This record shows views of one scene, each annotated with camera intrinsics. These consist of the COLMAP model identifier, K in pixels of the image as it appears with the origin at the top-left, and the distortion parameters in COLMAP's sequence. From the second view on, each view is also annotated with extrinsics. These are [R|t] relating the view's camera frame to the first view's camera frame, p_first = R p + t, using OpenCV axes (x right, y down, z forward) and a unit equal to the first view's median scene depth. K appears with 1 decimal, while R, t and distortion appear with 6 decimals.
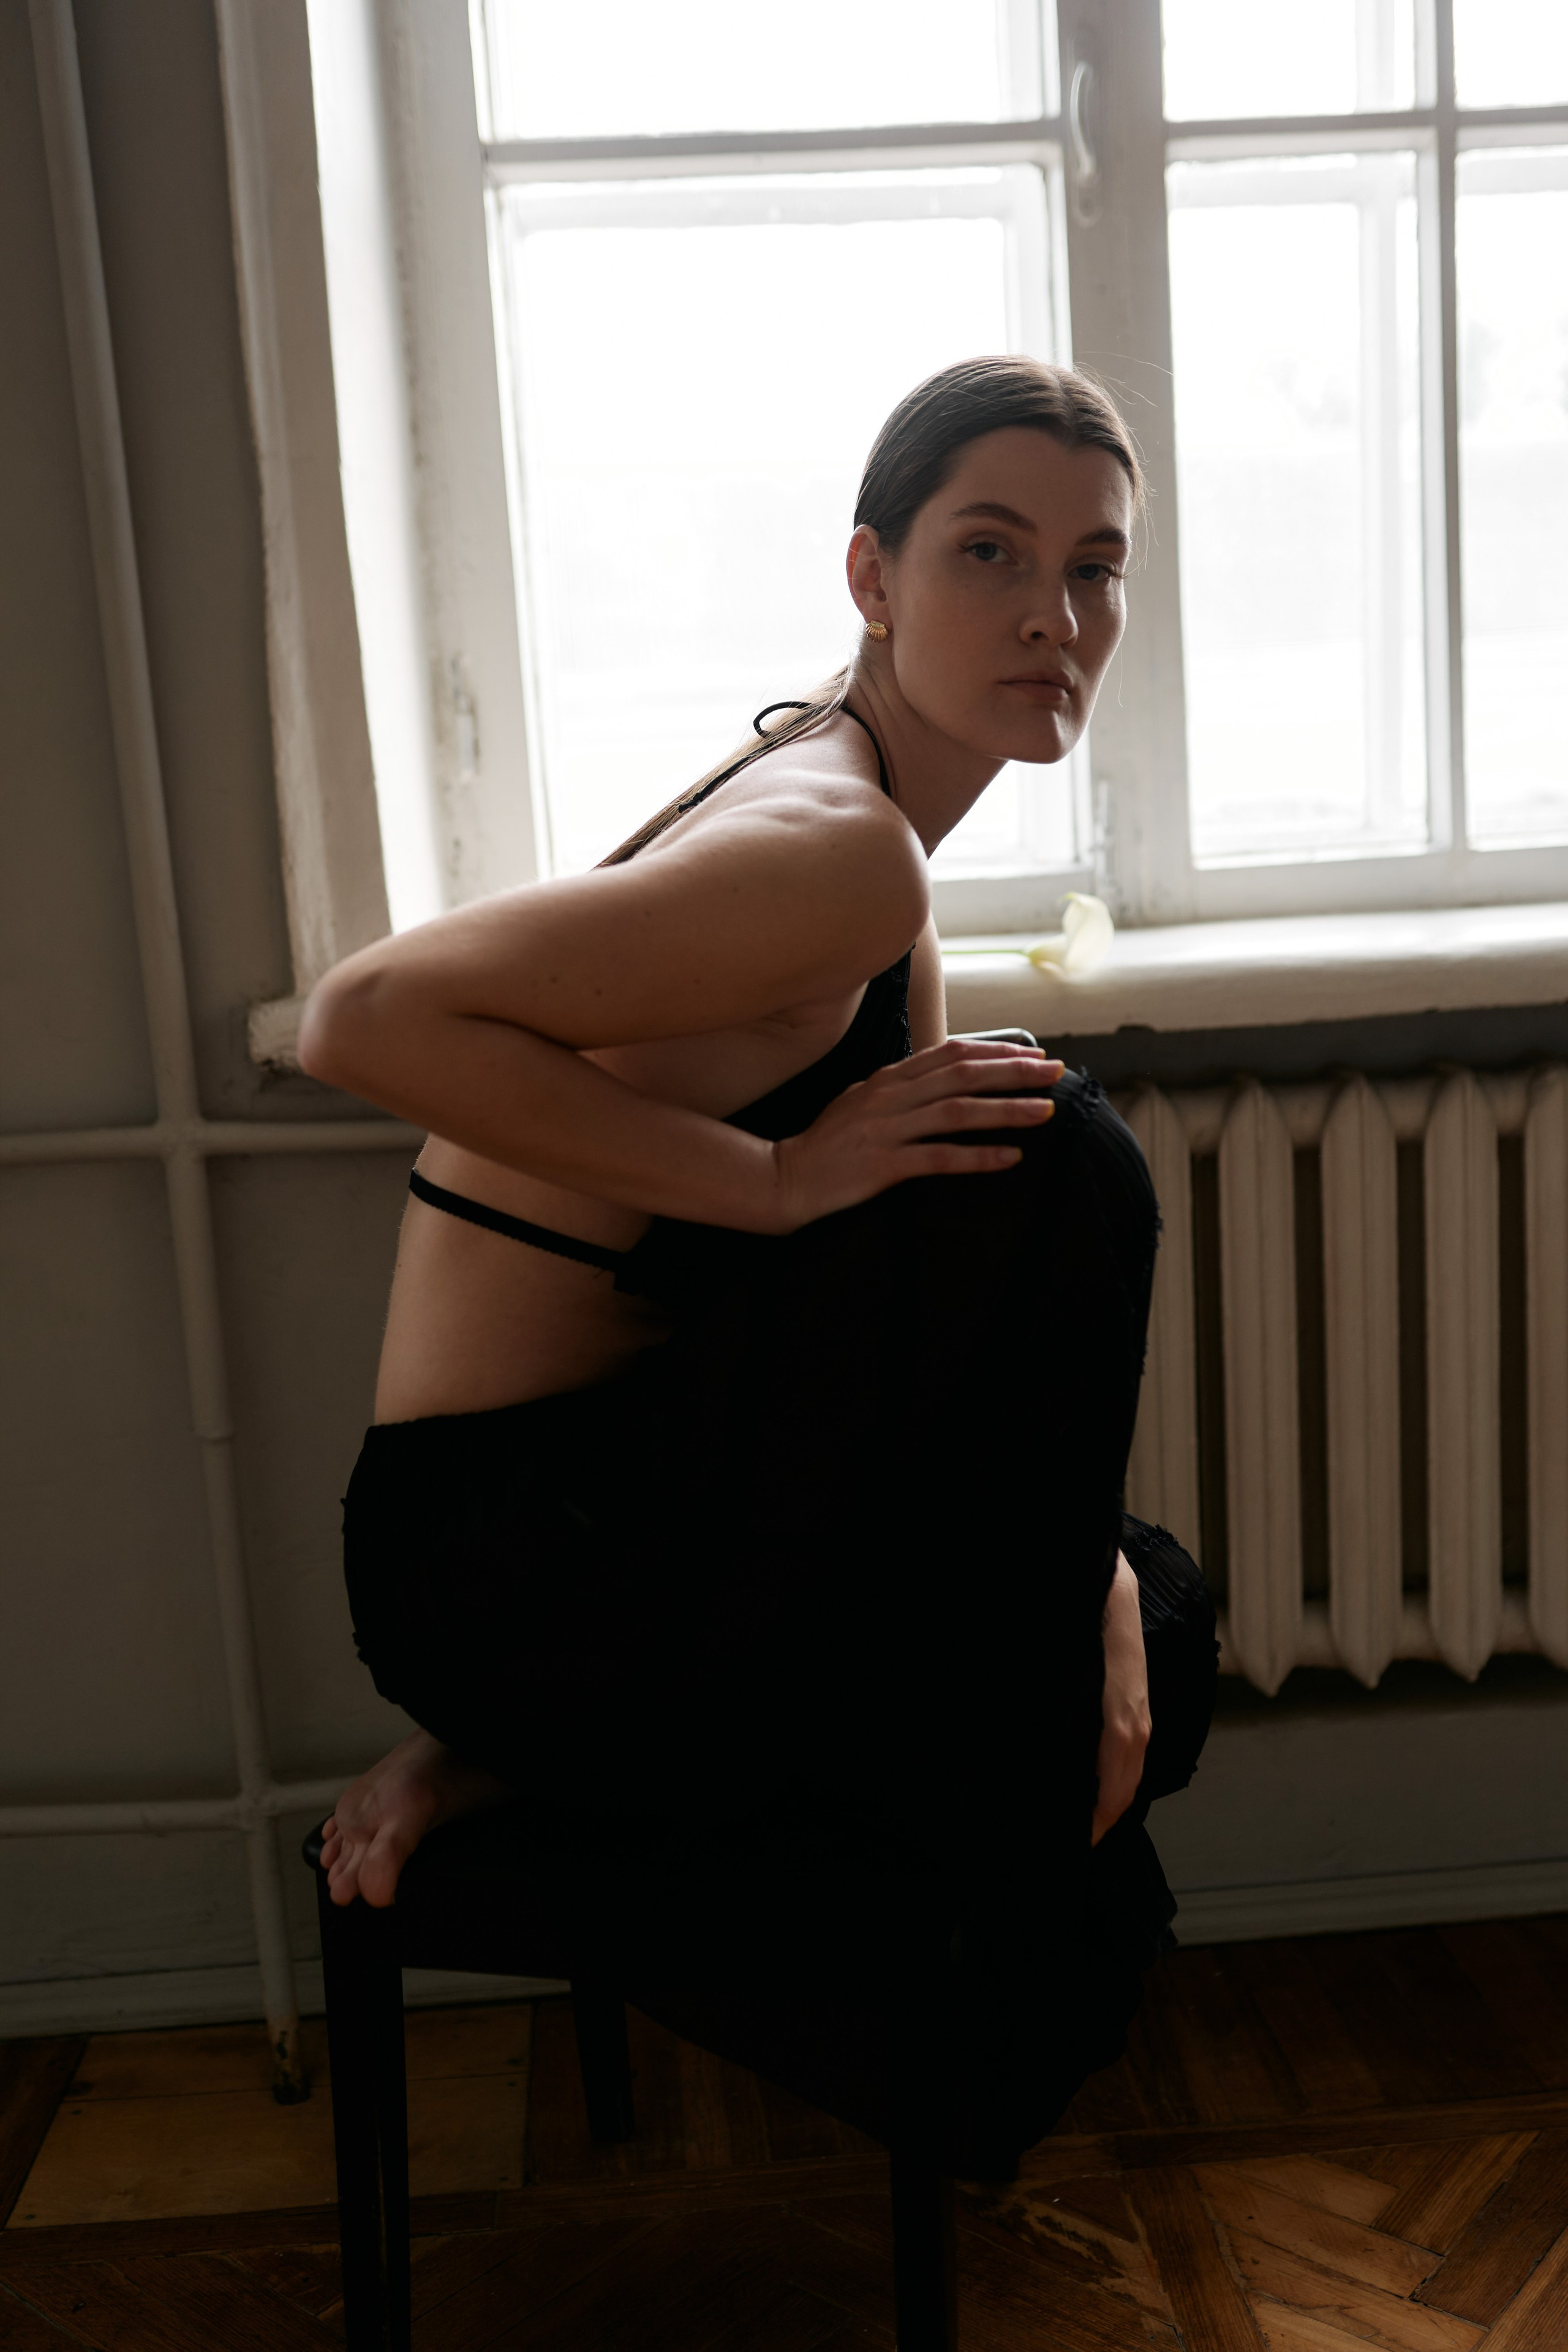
lens RADIAL K [[2305.9, 0, 796.4], [0, 2305.9, 1173.3], [0, 0, 1]] dist [-0.000662, 0.000000]
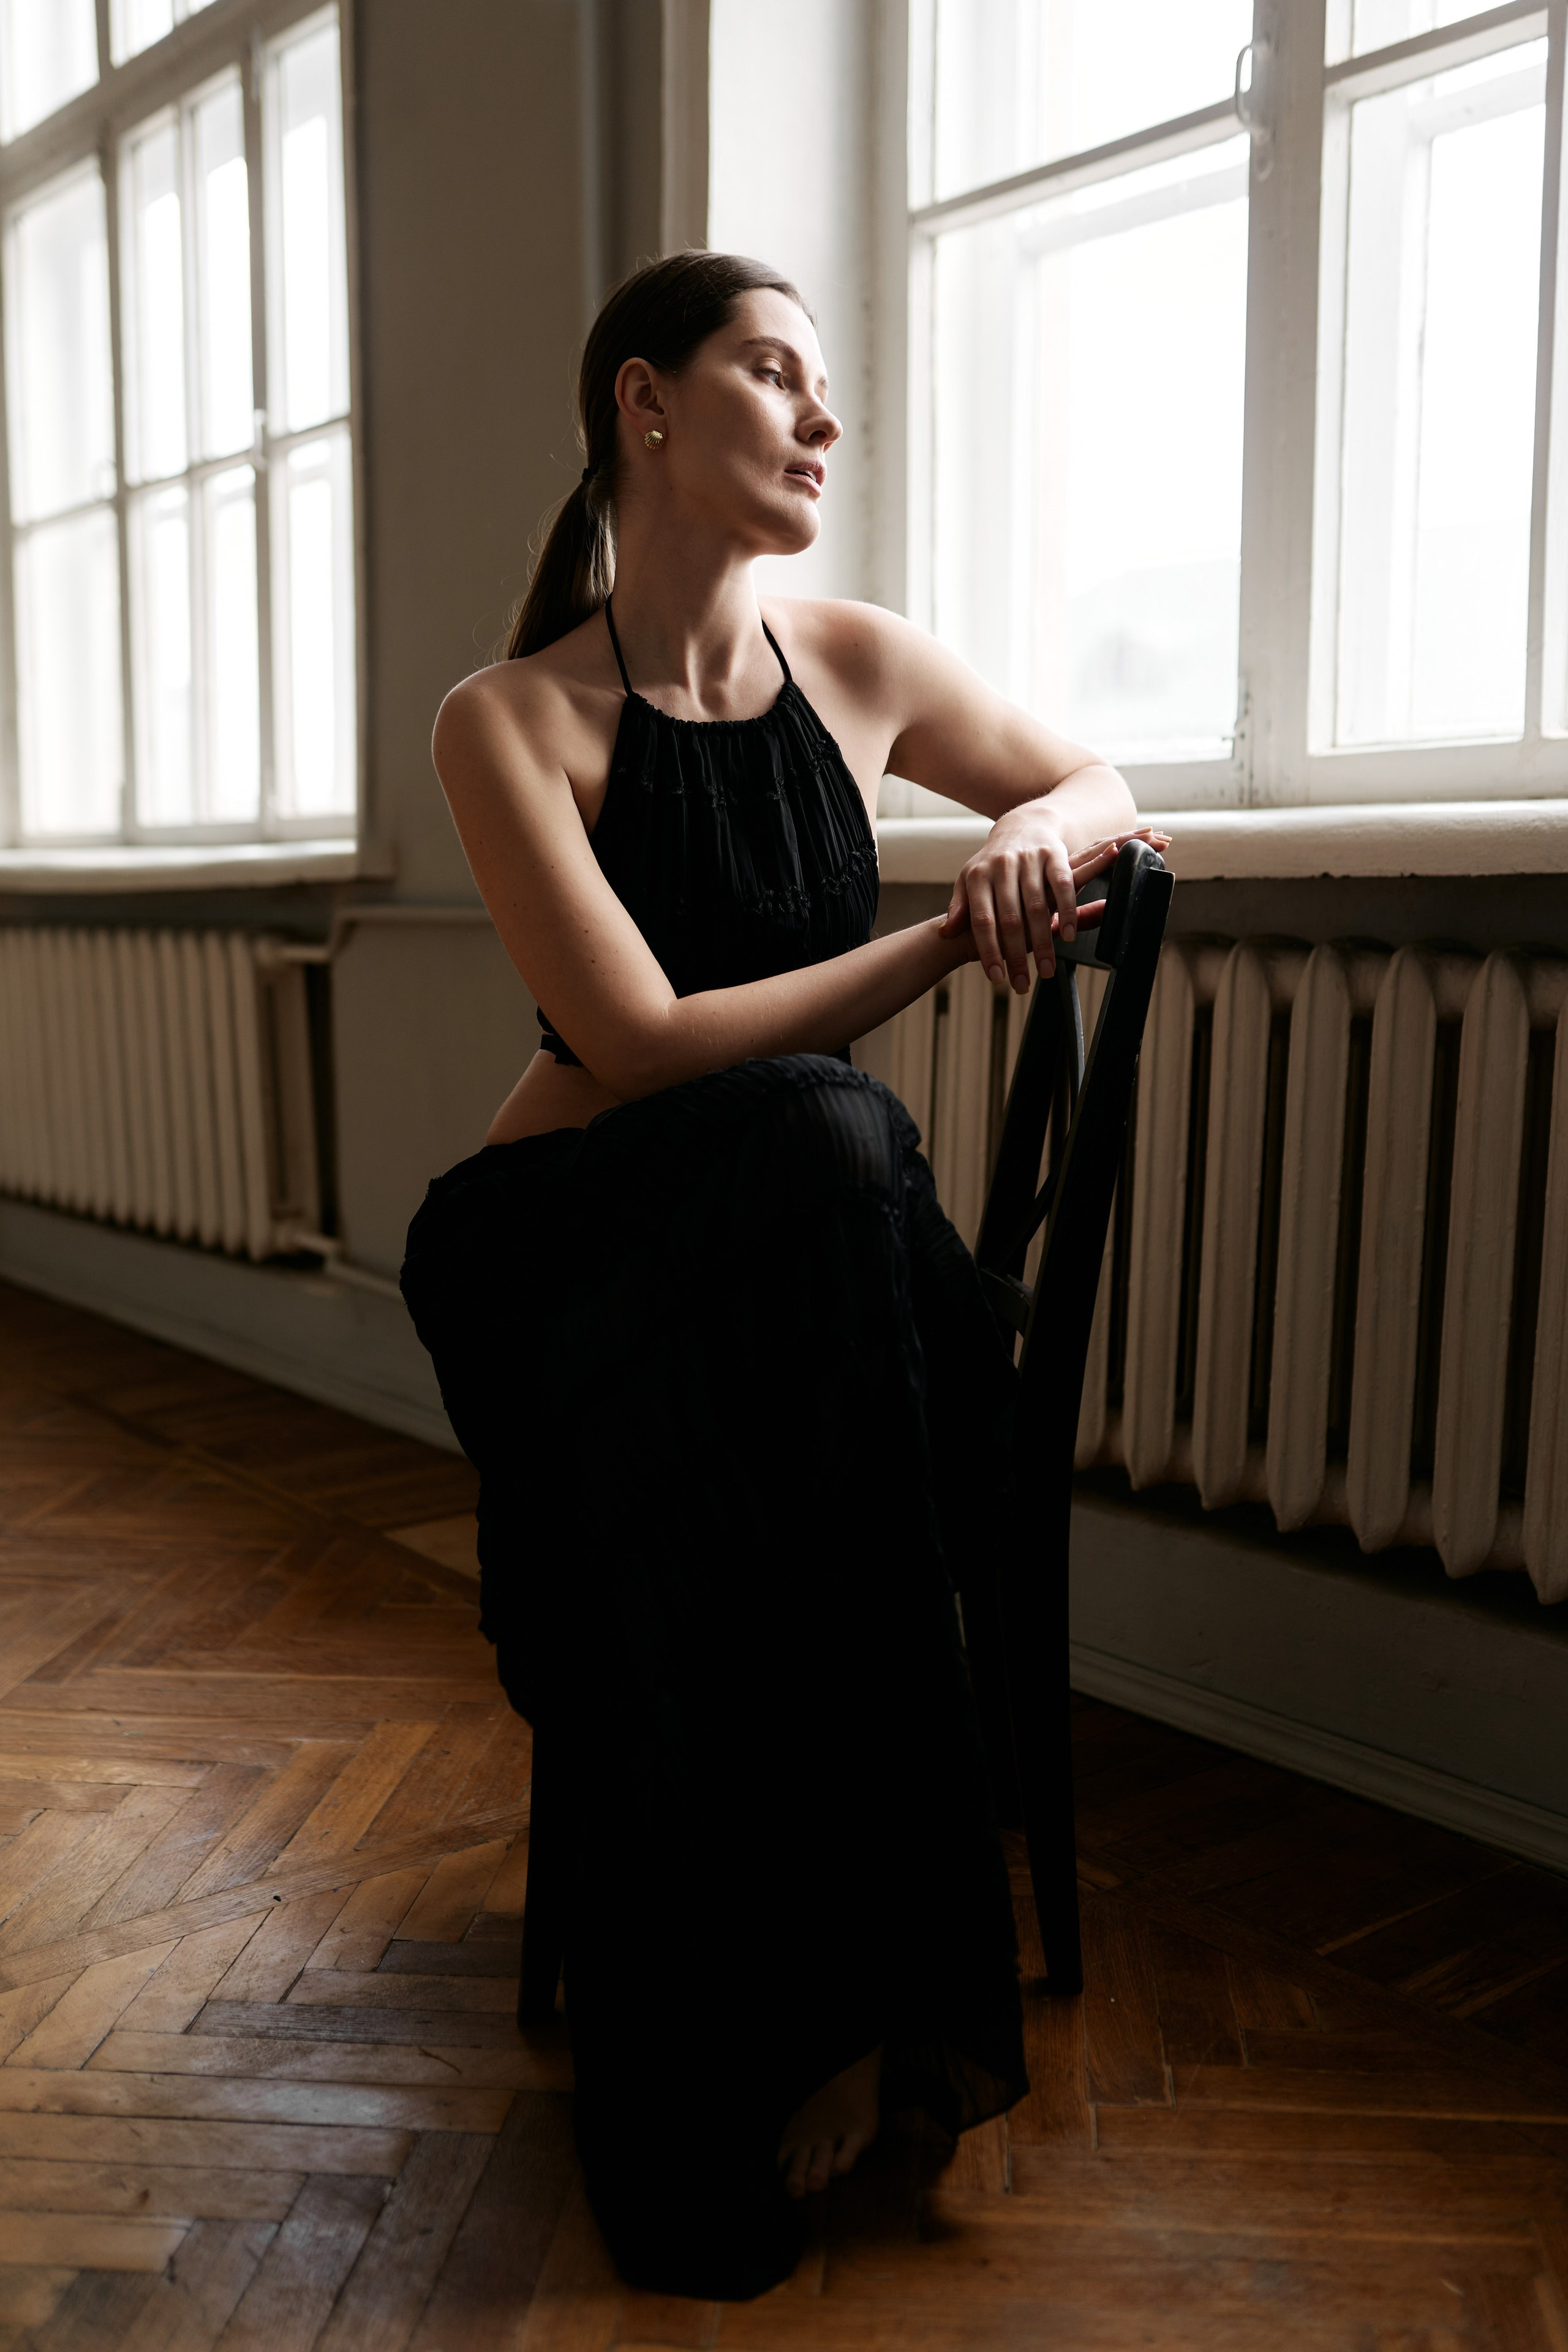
lens RADIAL K [[2305.9, 0, 801.1], [0, 2305.9, 1177.6], [0, 0, 1]] dist [-0.000662, 0.000000]
pose [[0.564902, 0.149874, -0.811433, 1.023552], [-0.139127, 0.986588, 0.085369, 0.004186], [0.813345, 0.064667, 0.578177, 0.207728]]
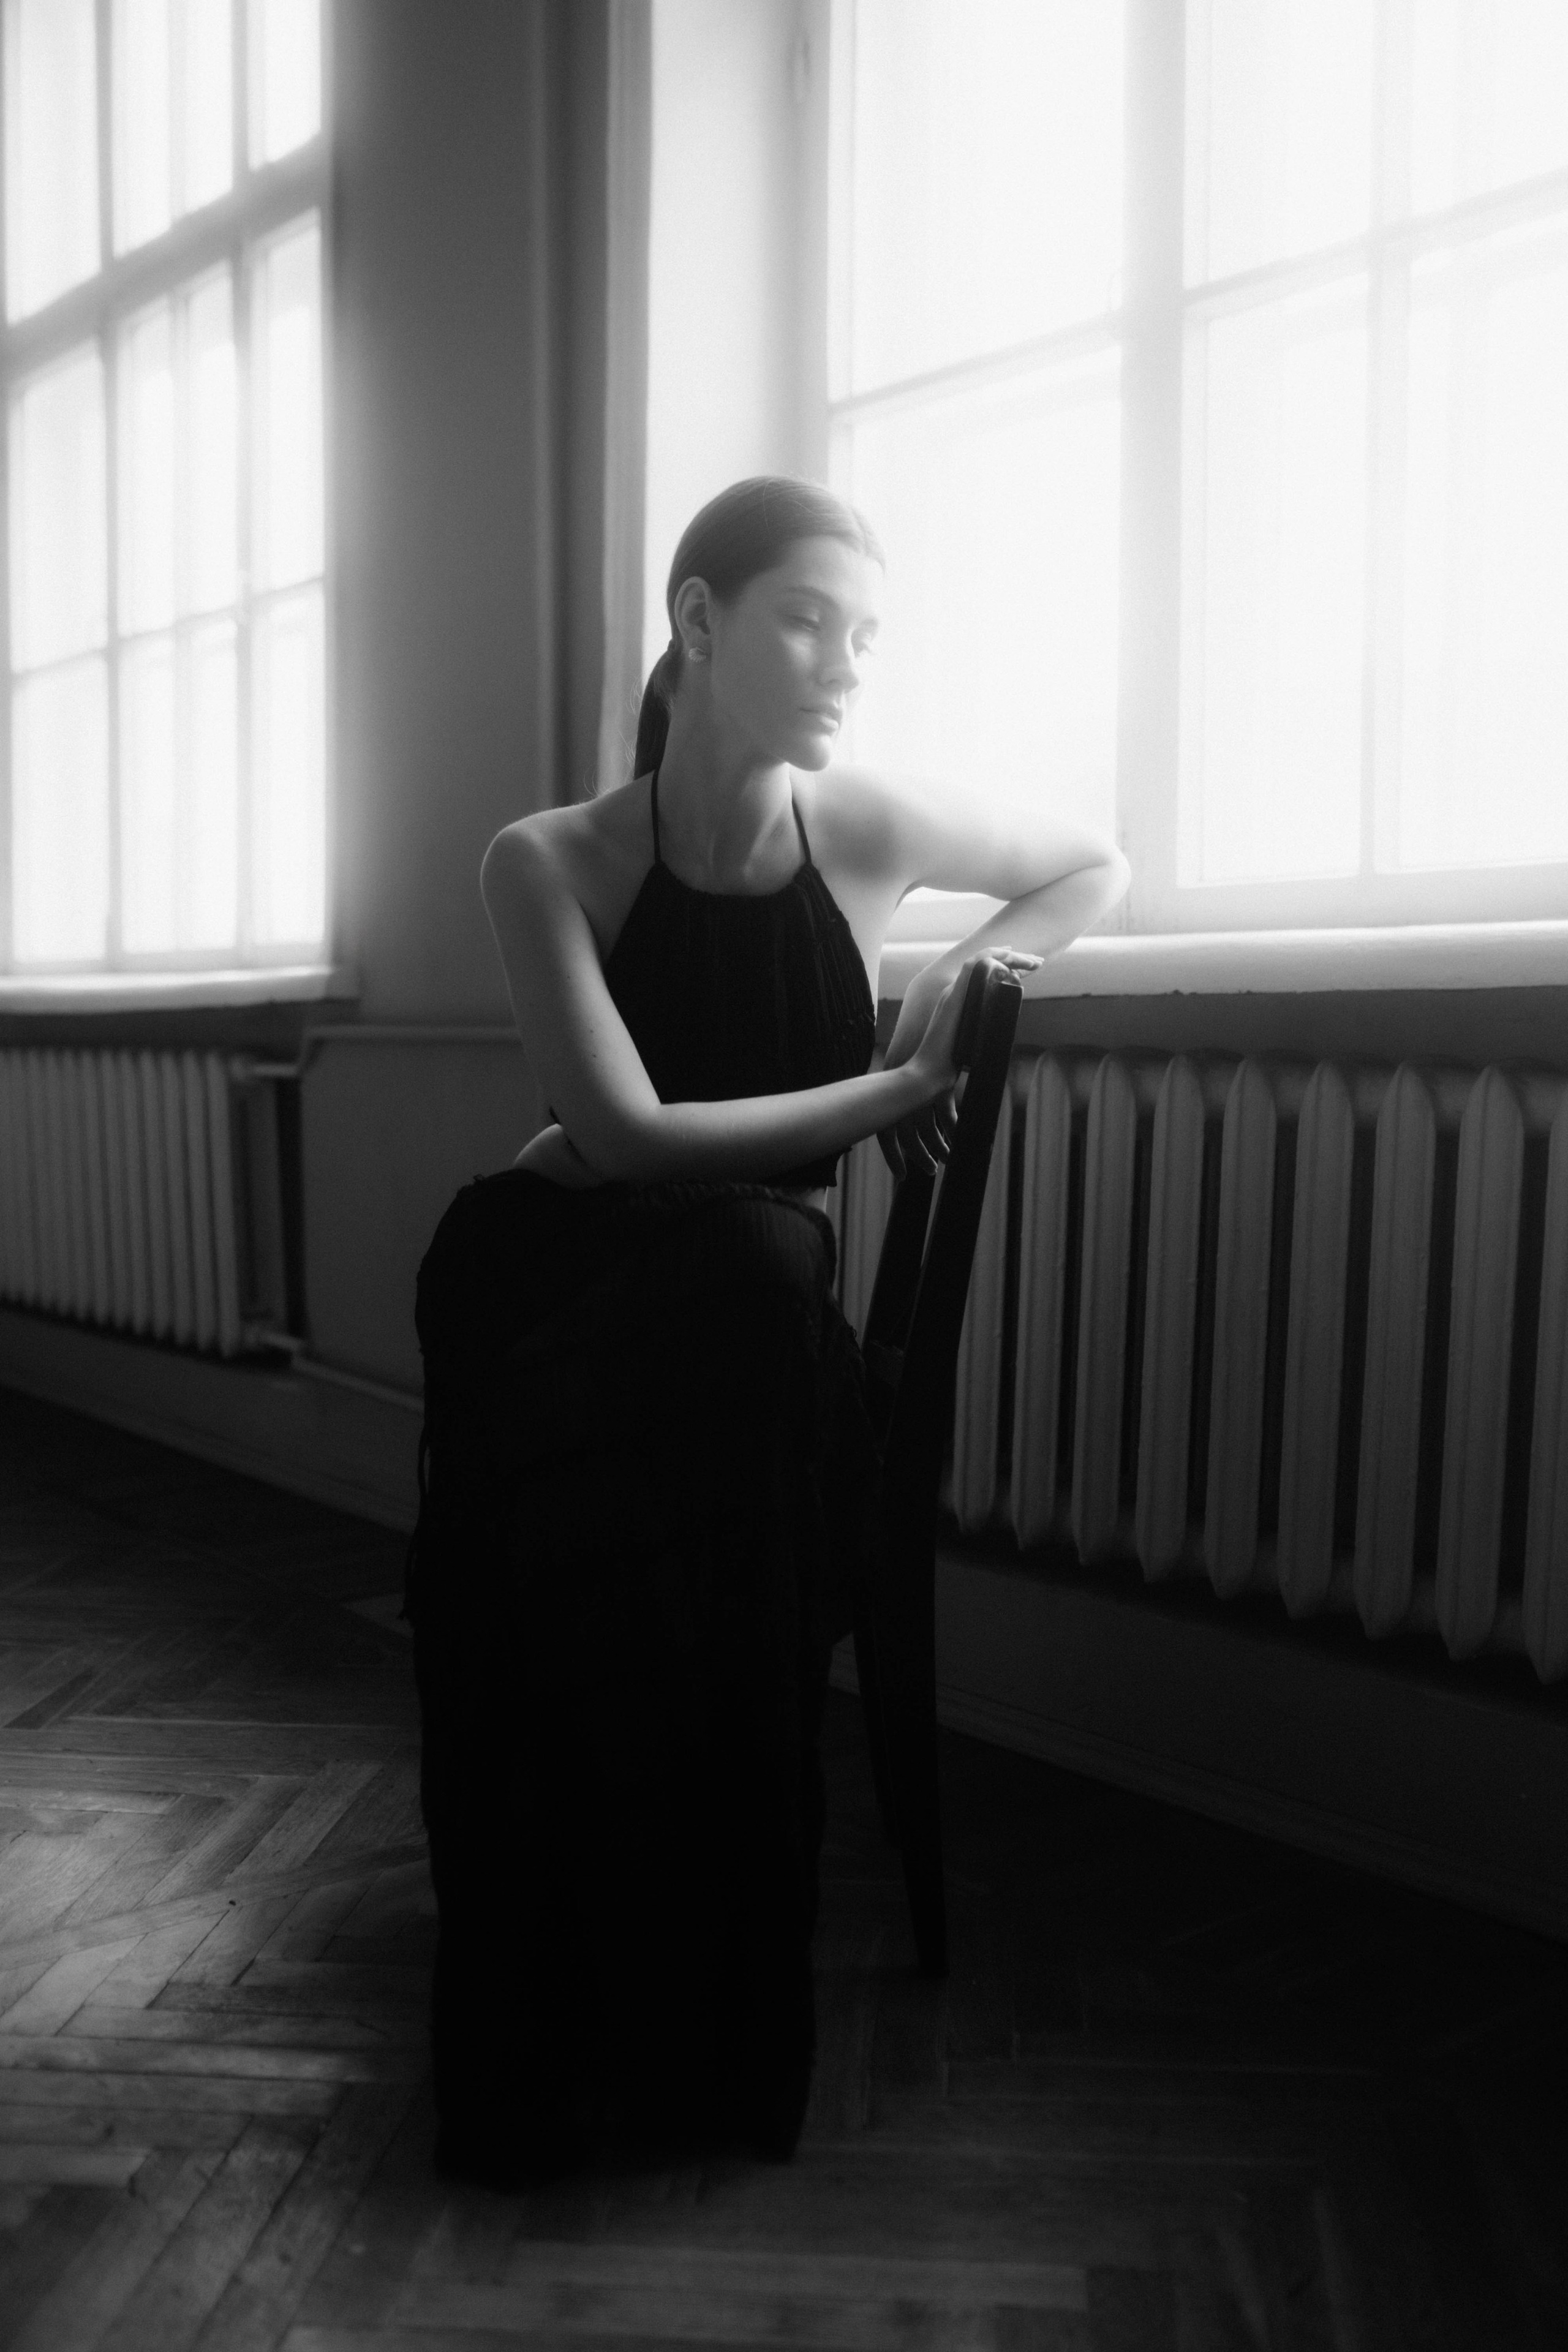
lens RADIAL K [[2305.9, 0, 785.6], [0, 2305.9, 1178.0], [0, 0, 1]] dist [-0.000662, 0.000000]
pose [[0.566995, 0.104148, -0.817110, 1.144969], [-0.142032, 0.989478, 0.027561, 0.014589], [0.811384, 0.100428, 0.575822, 0.165530]]
